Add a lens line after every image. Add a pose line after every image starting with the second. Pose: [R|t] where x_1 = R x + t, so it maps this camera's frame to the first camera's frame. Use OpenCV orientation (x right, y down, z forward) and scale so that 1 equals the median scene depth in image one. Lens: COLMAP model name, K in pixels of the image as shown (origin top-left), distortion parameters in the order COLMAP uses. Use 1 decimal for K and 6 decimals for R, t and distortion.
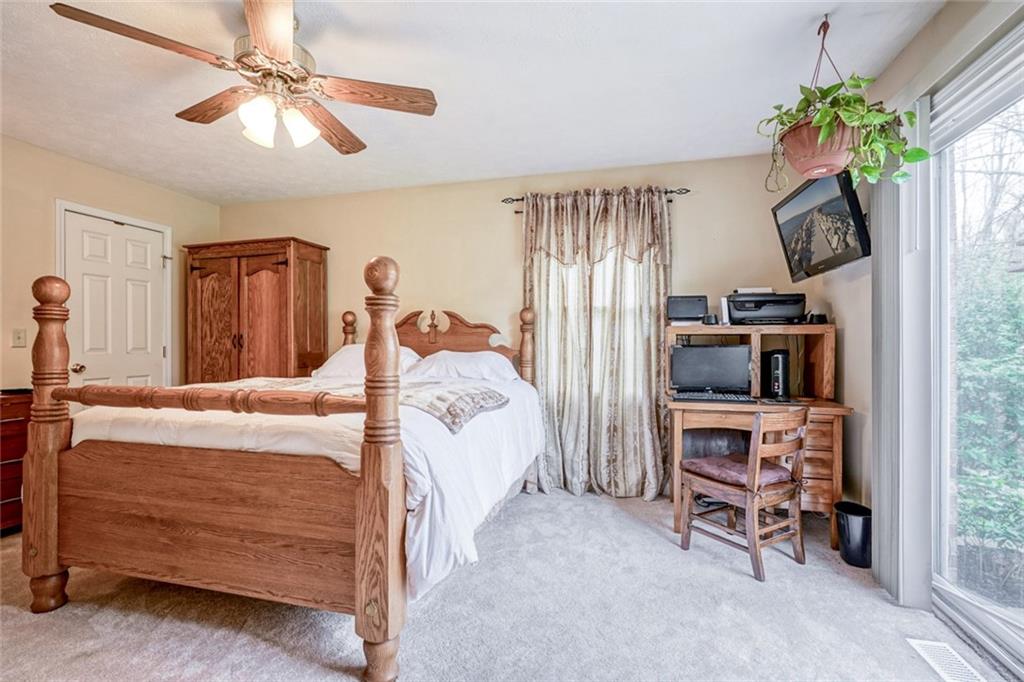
lens RADIAL K [[476.9, 0, 512.0], [0, 476.9, 341.0], [0, 0, 1]] dist [-0.003712, -0.000065]
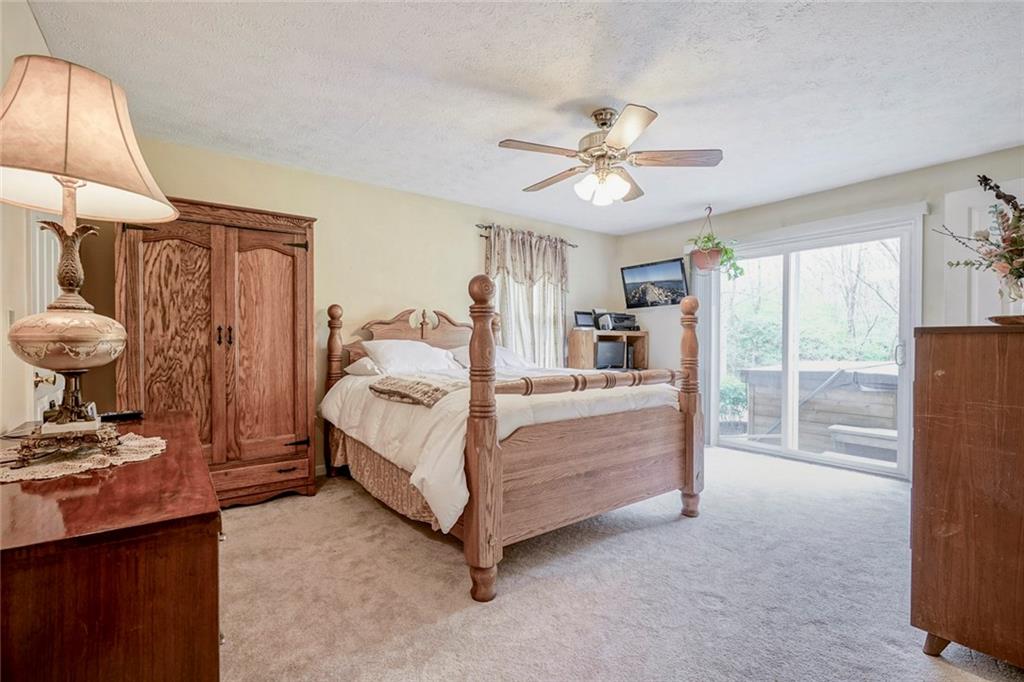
lens RADIAL K [[462.2, 0, 510.7], [0, 462.2, 345.0], [0, 0, 1]] dist [-0.003313, 0.000811]
pose [[0.614215, -0.005465, 0.789120, -0.913694], [-0.010998, 0.999820, 0.015485, -0.000475], [-0.789062, -0.018189, 0.614044, 0.183453]]
